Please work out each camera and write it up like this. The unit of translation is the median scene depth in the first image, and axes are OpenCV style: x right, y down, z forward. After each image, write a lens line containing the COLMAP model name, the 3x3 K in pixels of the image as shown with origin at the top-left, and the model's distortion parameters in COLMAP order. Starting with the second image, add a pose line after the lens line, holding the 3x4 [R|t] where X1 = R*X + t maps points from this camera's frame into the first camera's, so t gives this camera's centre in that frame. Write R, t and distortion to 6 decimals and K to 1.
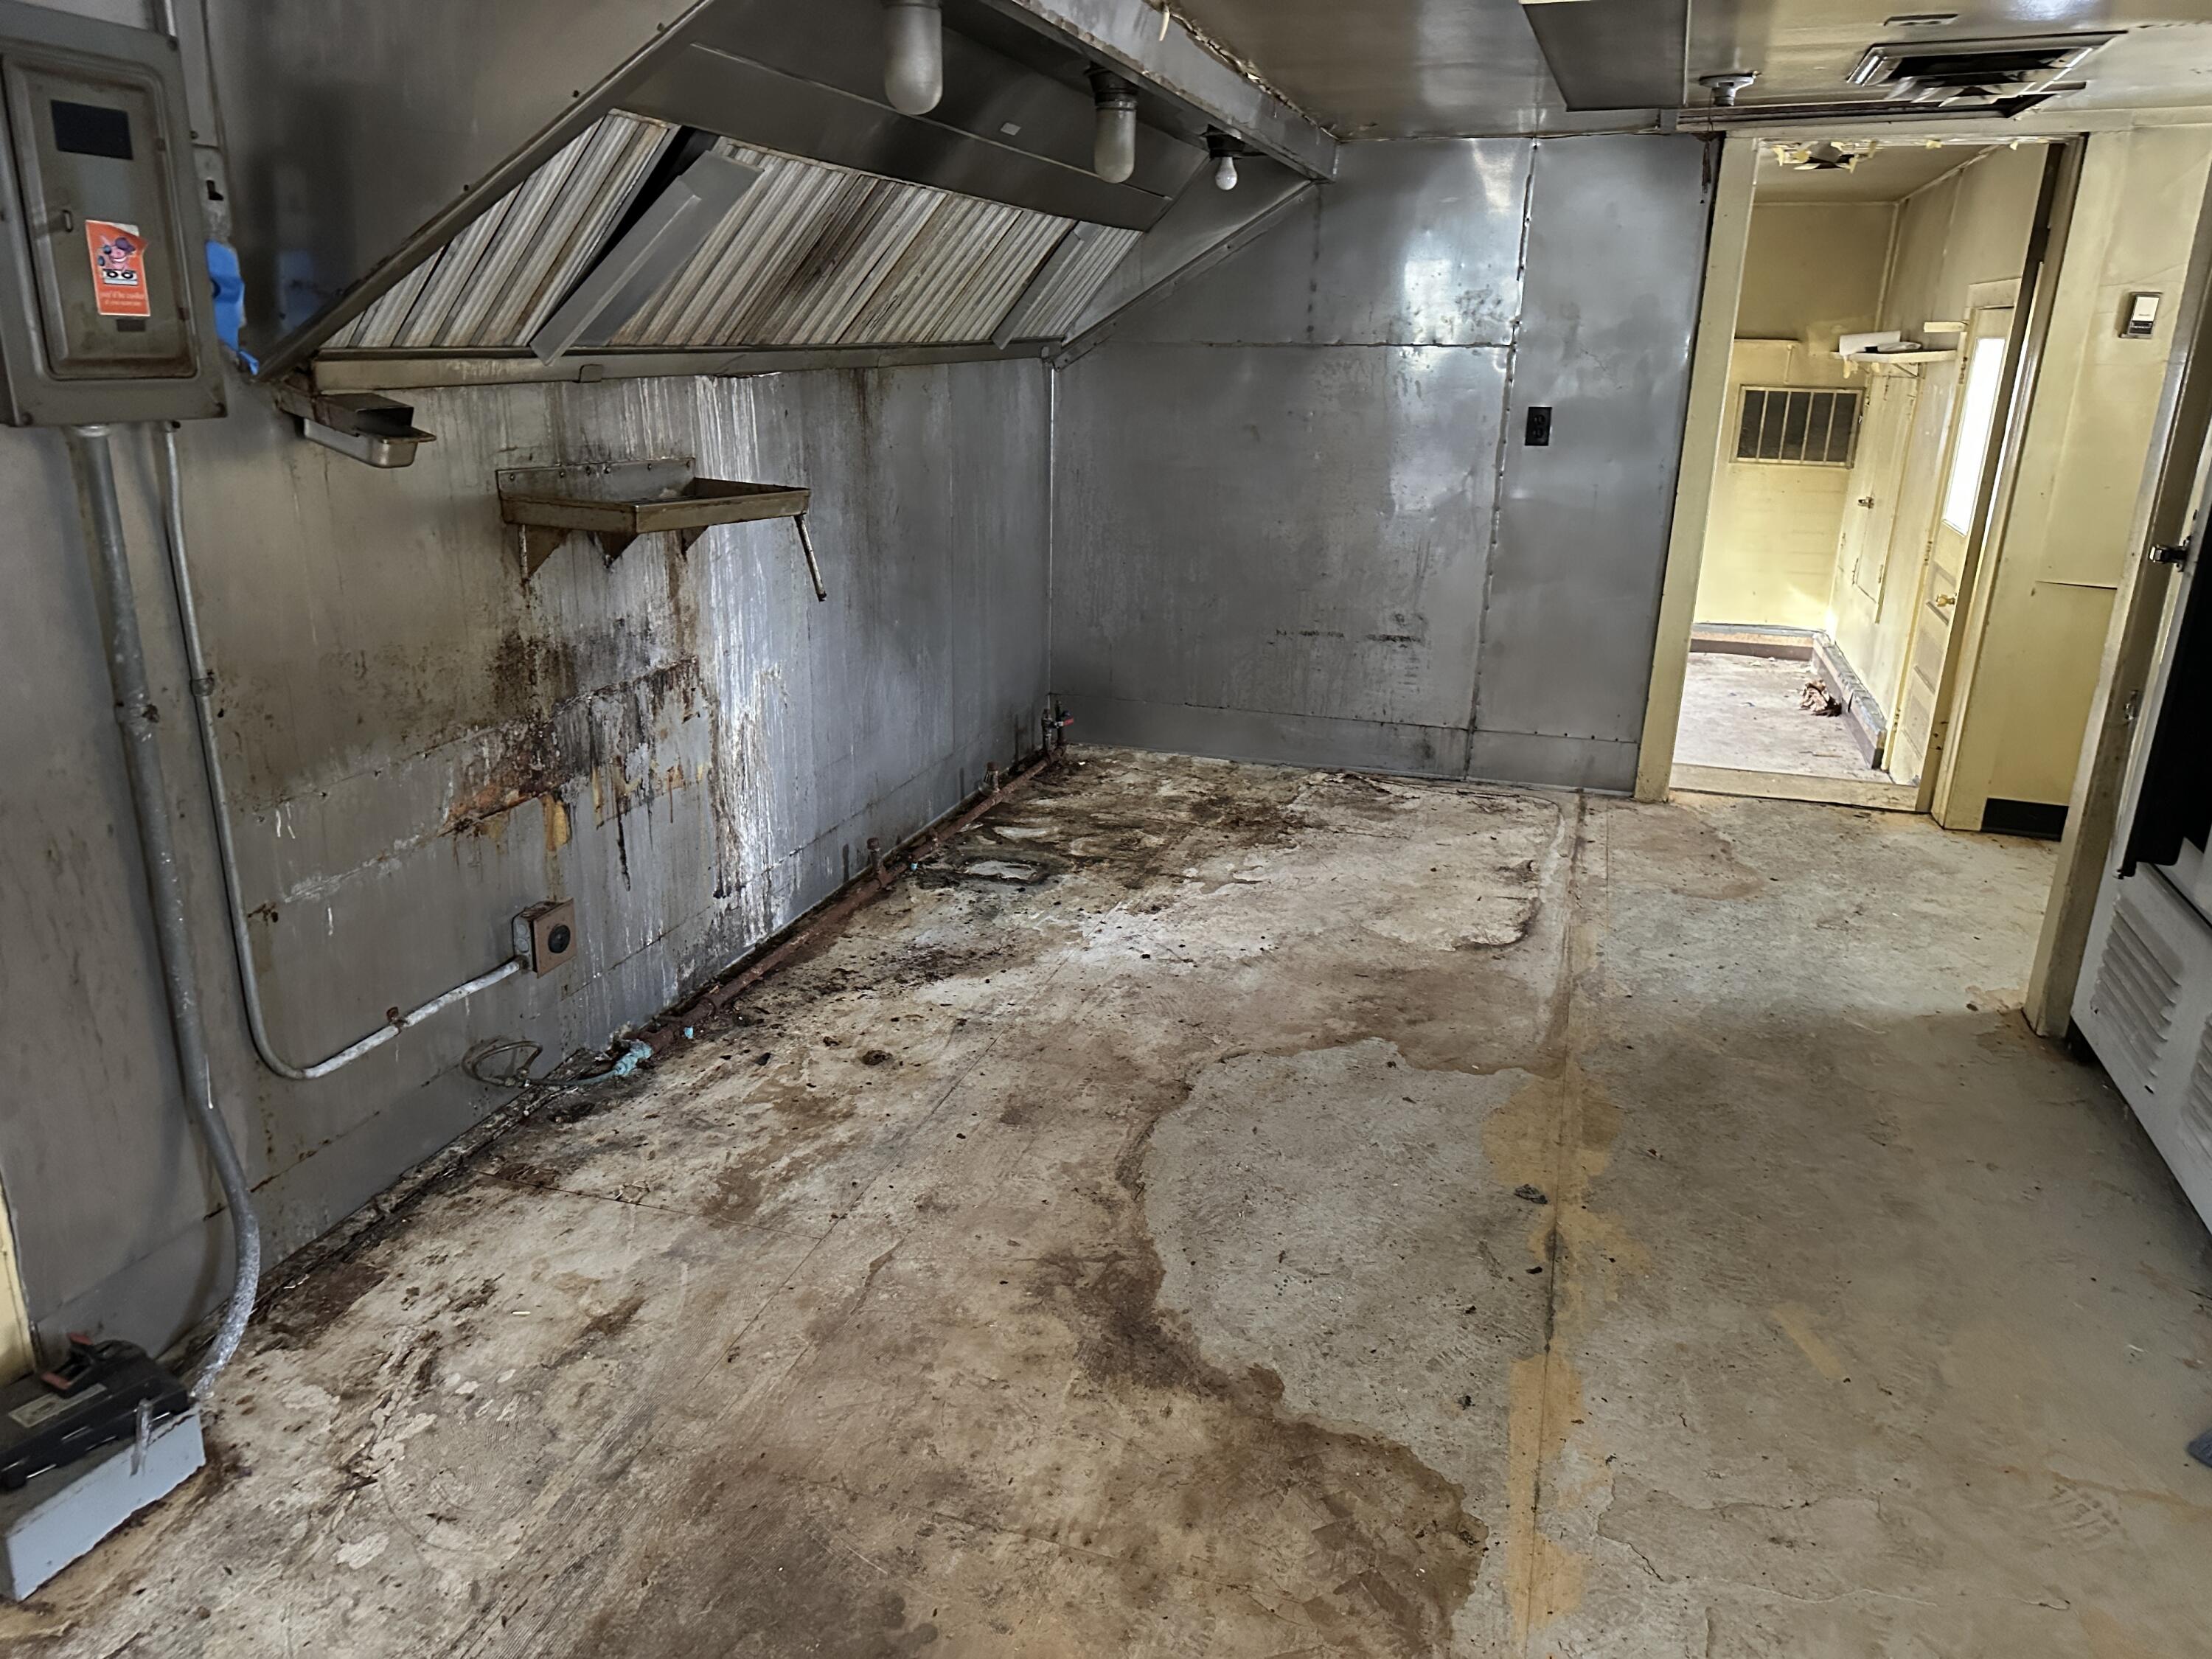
lens RADIAL K [[1544.7, 0, 1106.0], [0, 1544.7, 829.5], [0, 0, 1]] dist [0.074138, -0.076522]
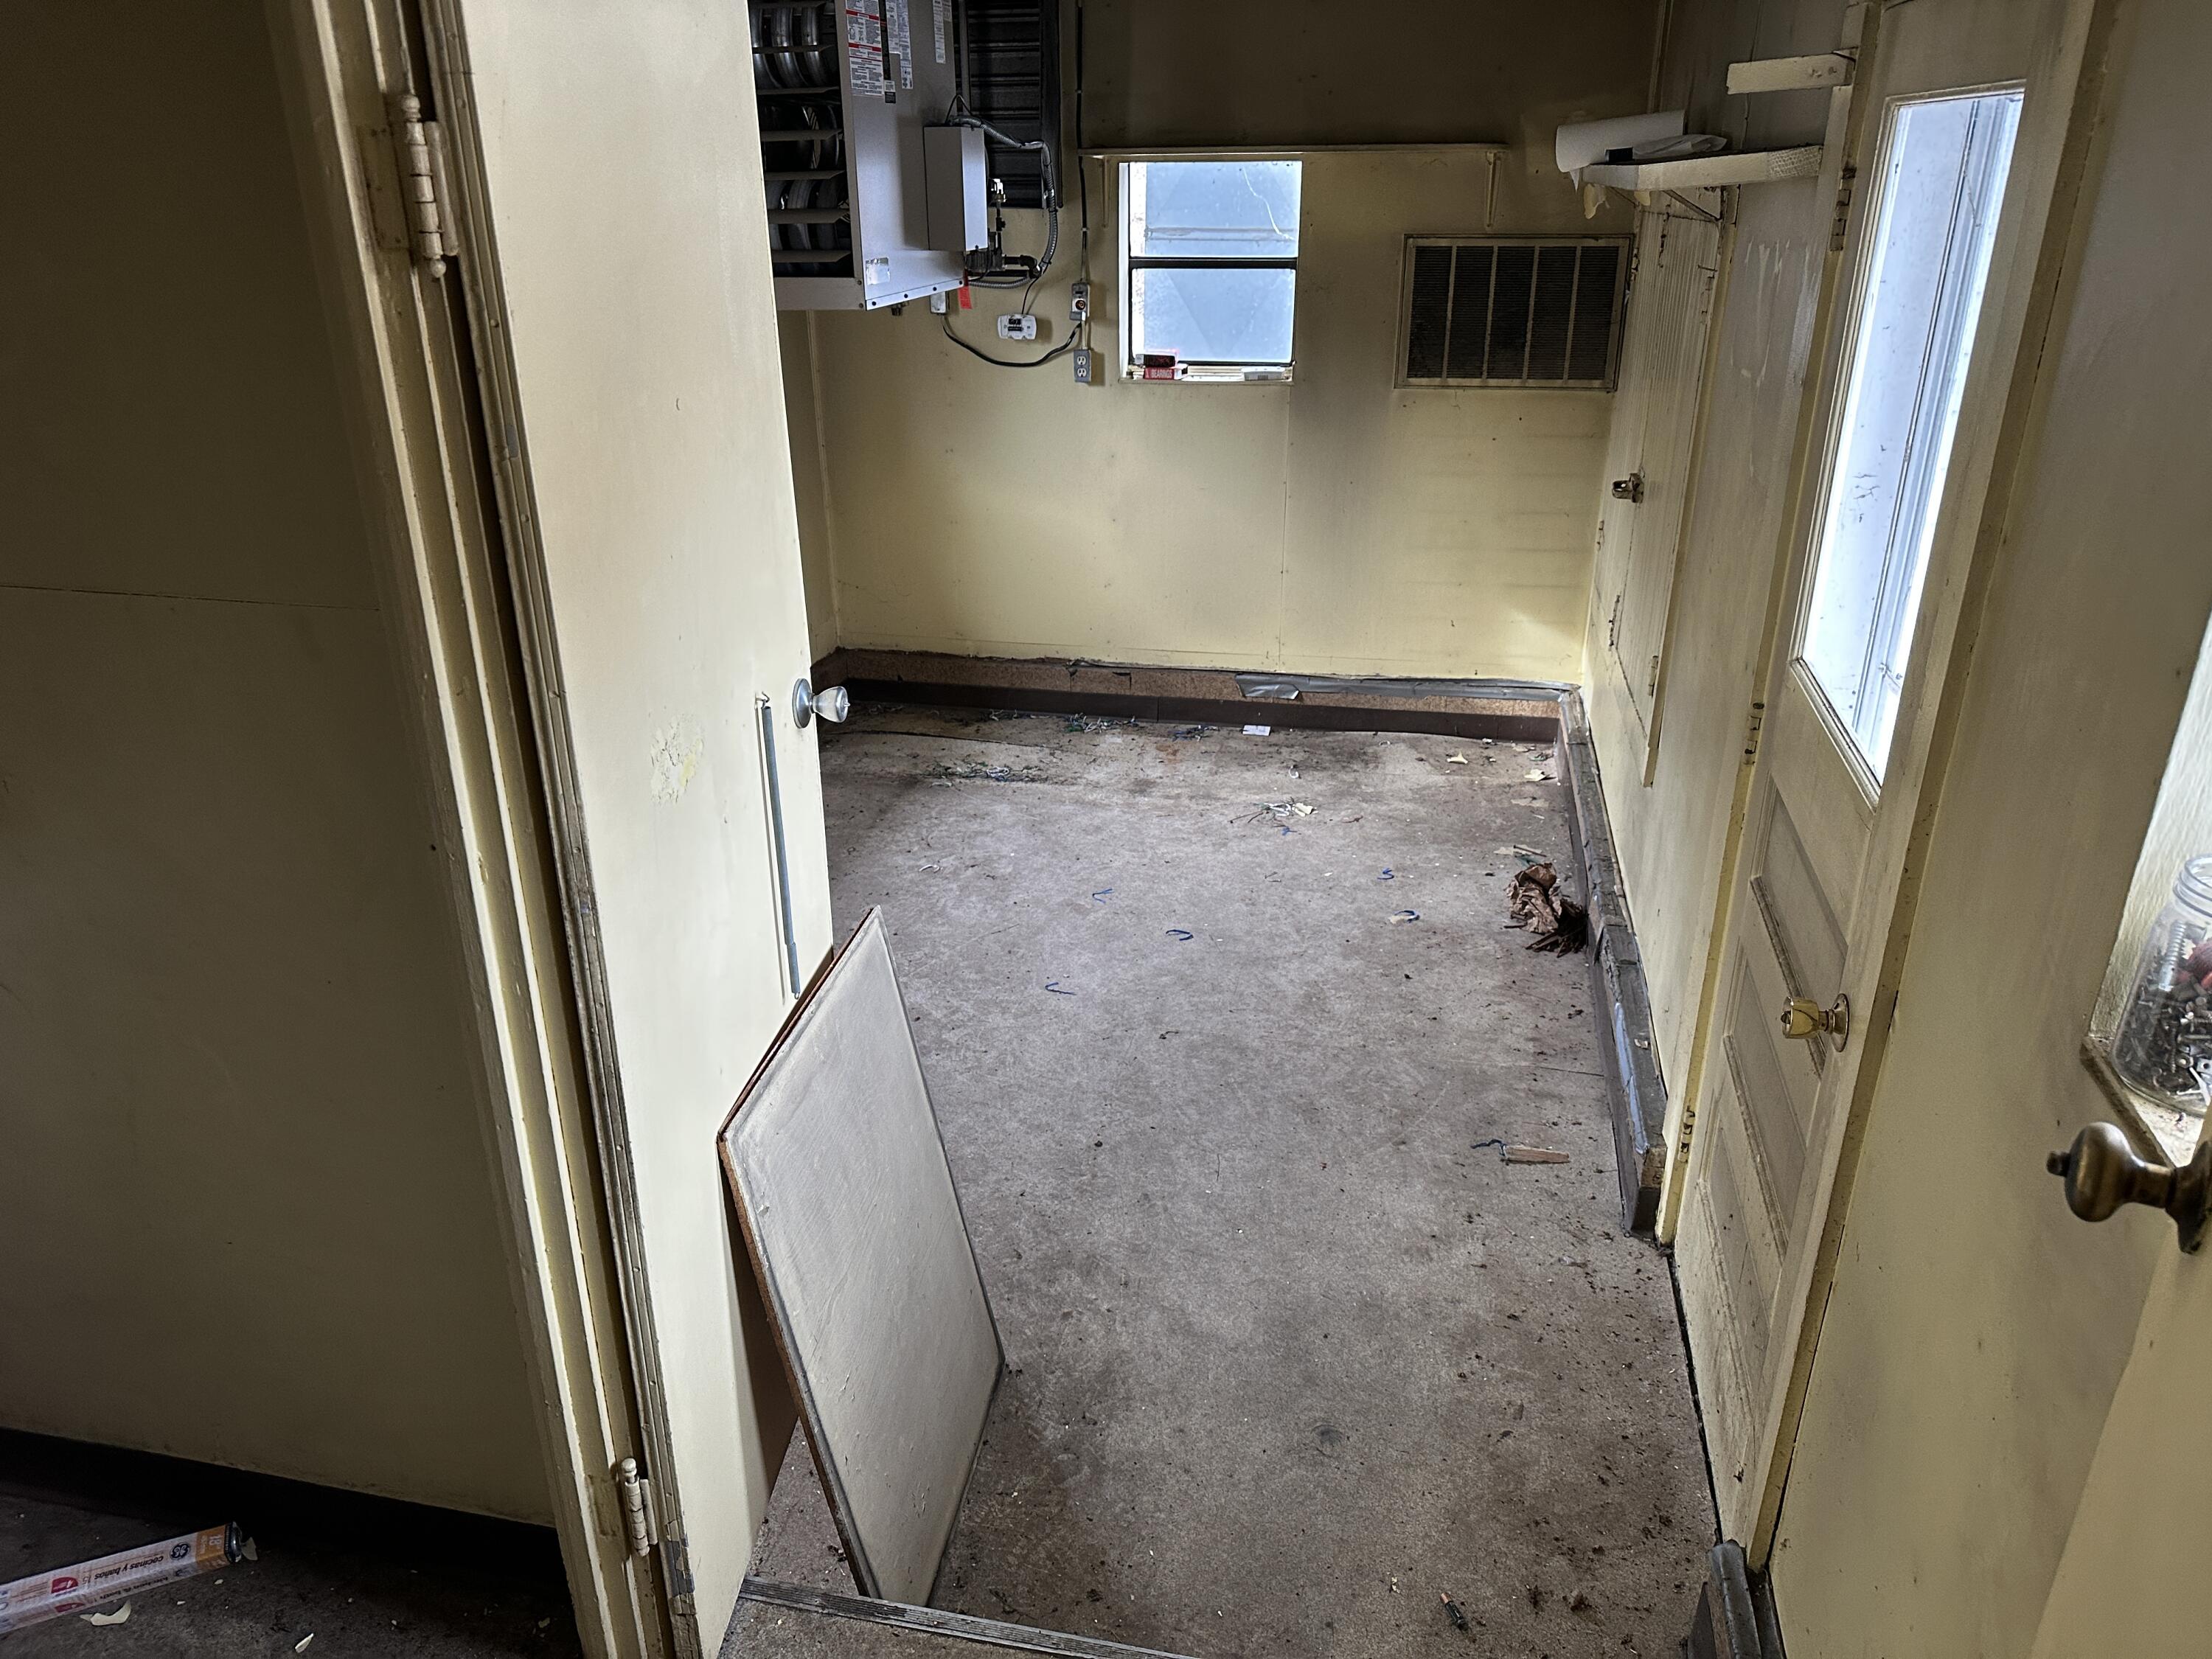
lens RADIAL K [[1544.7, 0, 1106.0], [0, 1544.7, 829.5], [0, 0, 1]] dist [0.074138, -0.076522]
pose [[0.994757, -0.062583, 0.080882, 0.301030], [0.054766, 0.993923, 0.095491, -0.170616], [-0.086366, -0.090561, 0.992139, 0.568263]]
